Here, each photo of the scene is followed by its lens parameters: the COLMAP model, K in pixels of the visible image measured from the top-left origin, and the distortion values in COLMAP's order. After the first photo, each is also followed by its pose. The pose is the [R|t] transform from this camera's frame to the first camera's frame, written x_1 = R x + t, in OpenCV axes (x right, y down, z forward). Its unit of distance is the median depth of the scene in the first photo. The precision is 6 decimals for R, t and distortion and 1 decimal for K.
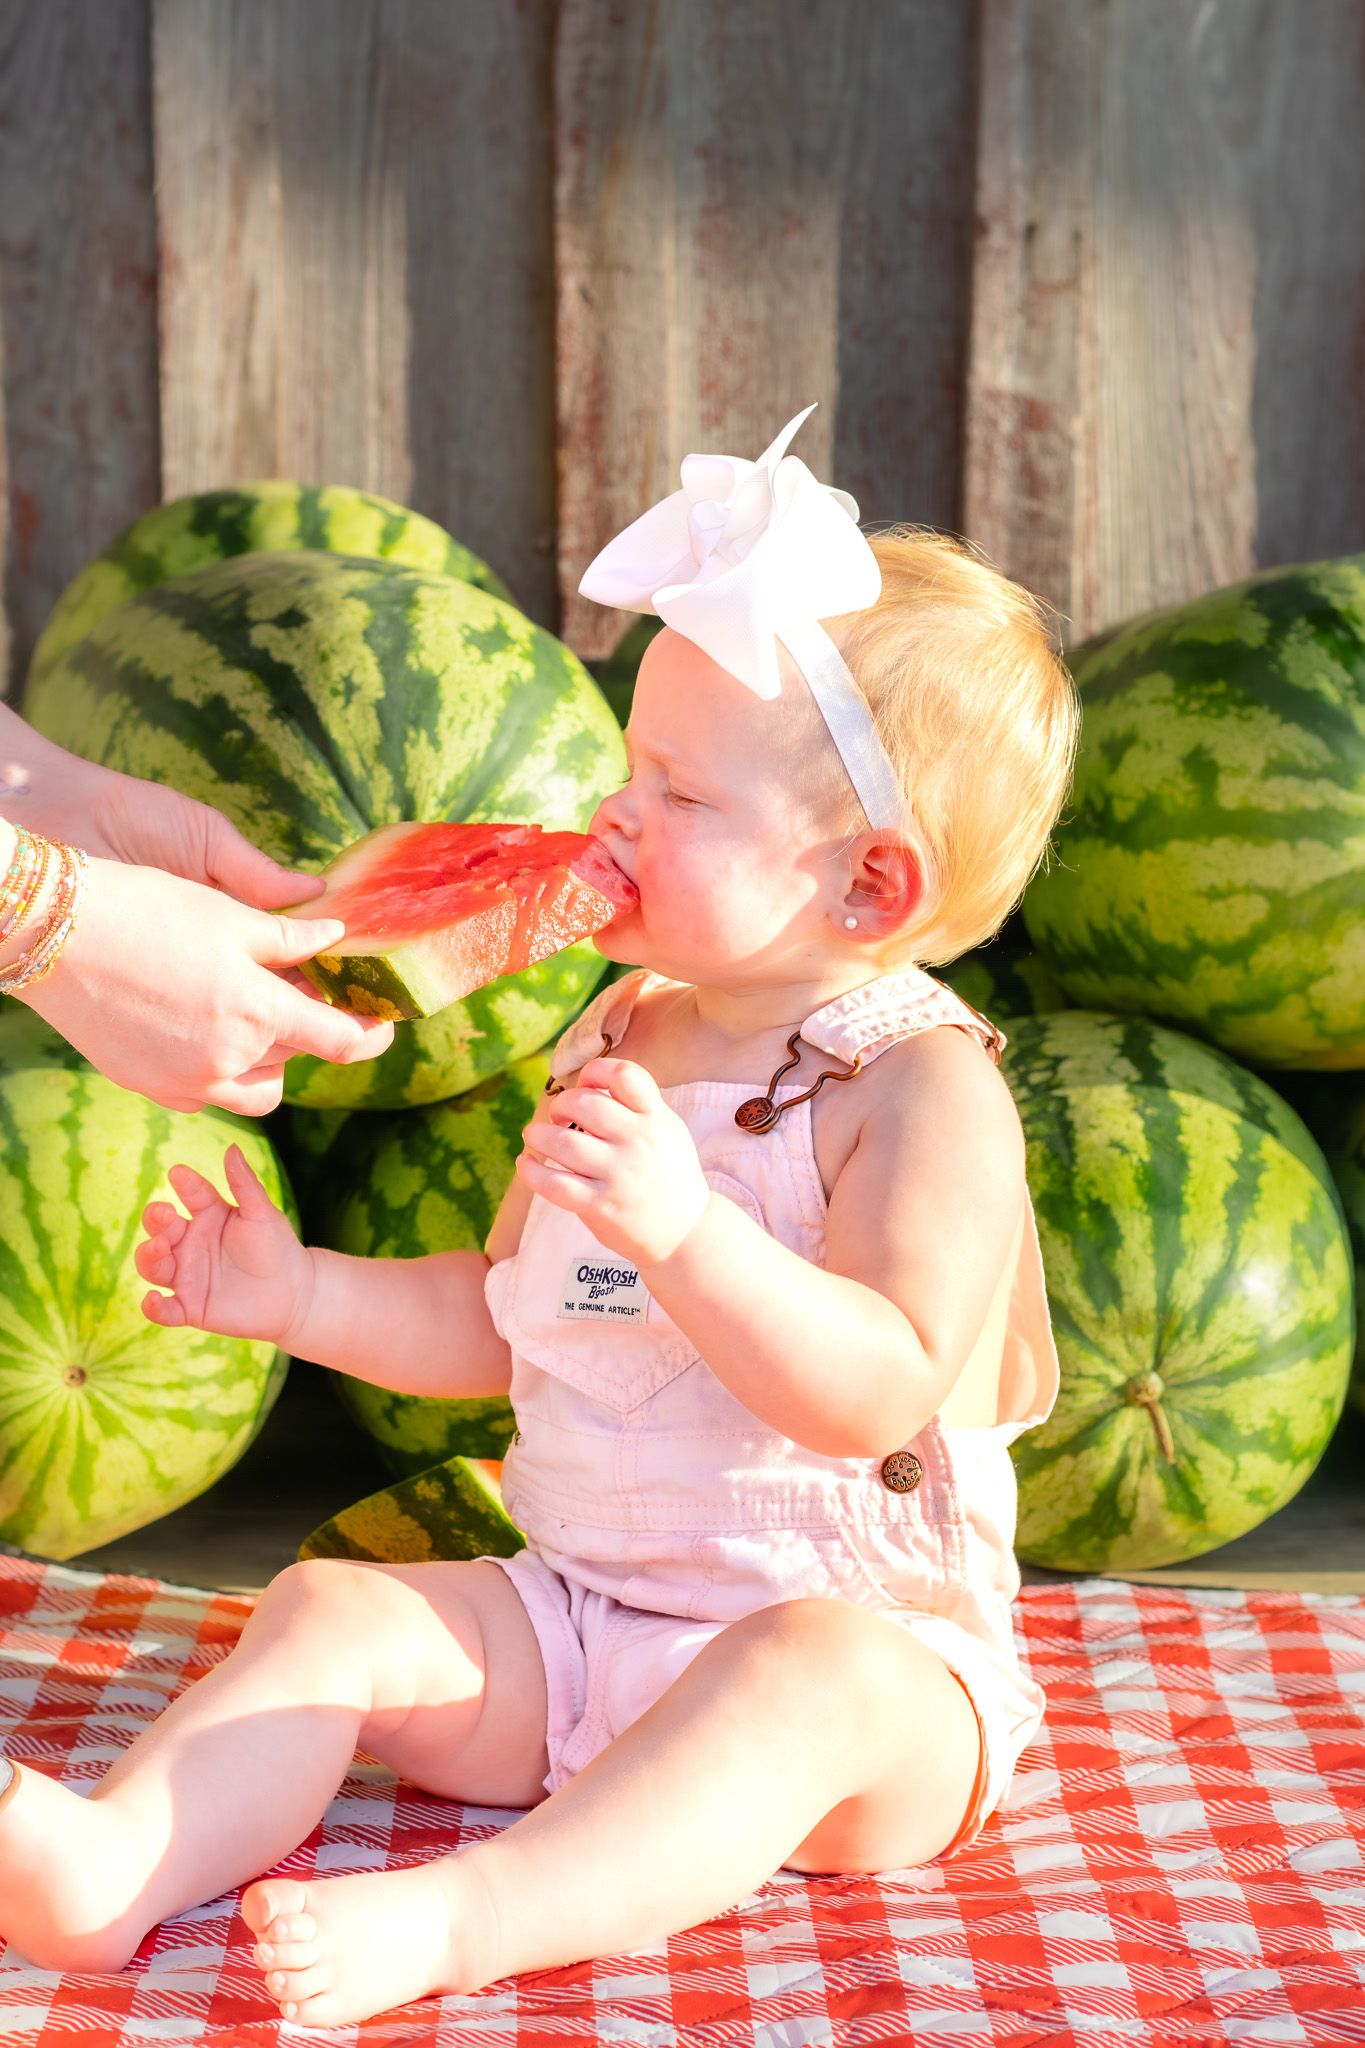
lens RADIAL K [[5280.4, 0, 461.7], [0, 5280.4, 1027.9], [0, 0, 1]] dist [-0.091922, 1.088241]
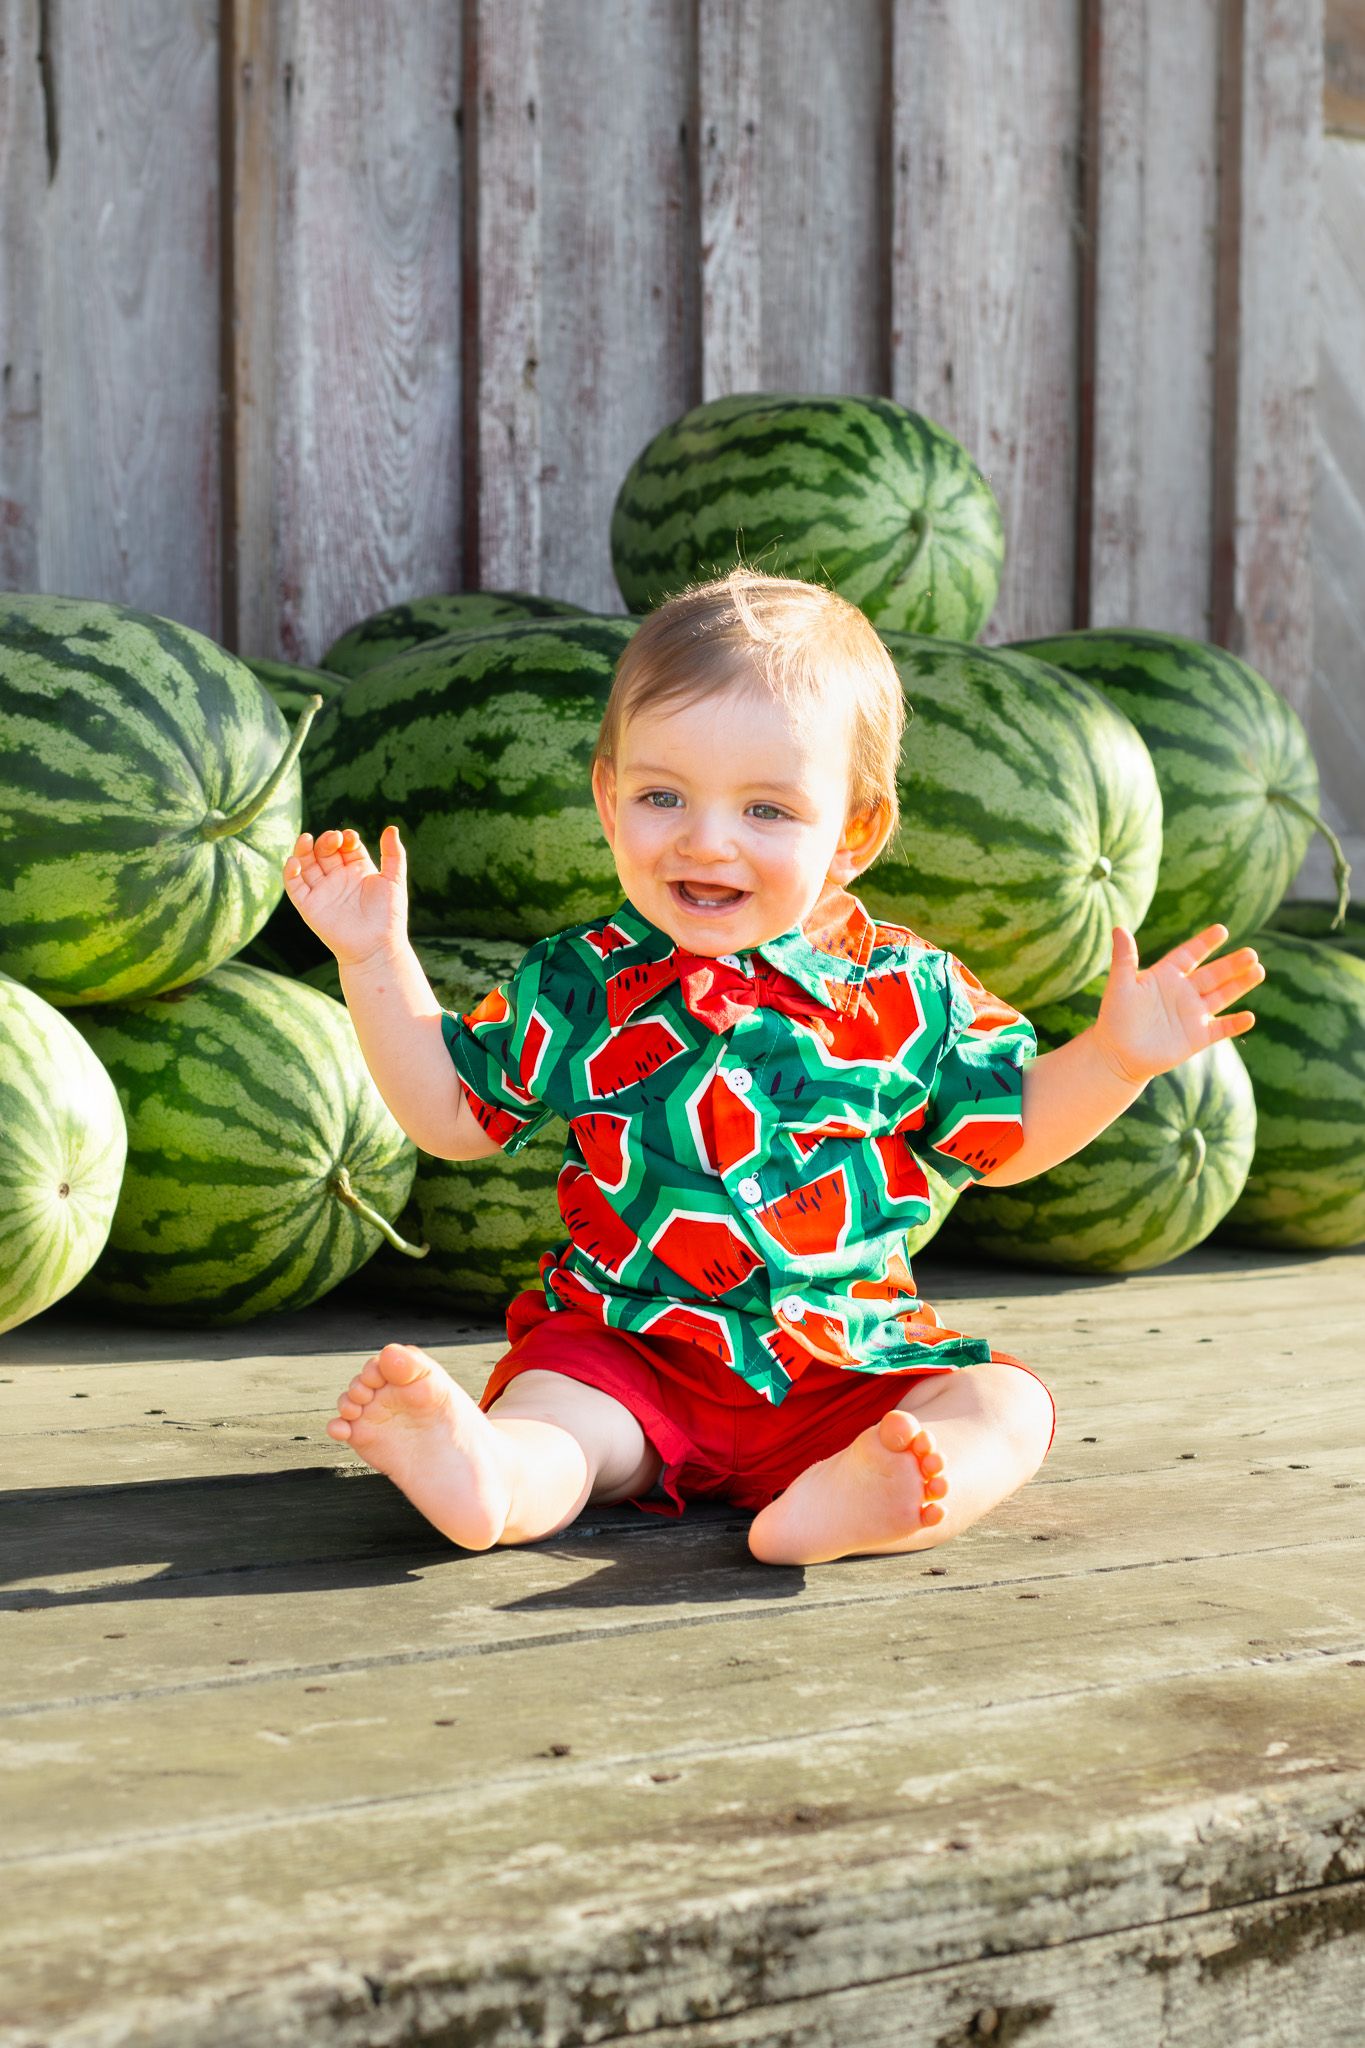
lens RADIAL K [[4876.4, 0, 676.8], [0, 4876.4, 1370.2], [0, 0, 1]] dist [-0.101908, 0.121540]
pose [[0.830543, -0.058771, 0.553845, -0.569154], [0.034225, 0.997923, 0.054571, 0.044440], [-0.555902, -0.026368, 0.830830, -0.109108]]
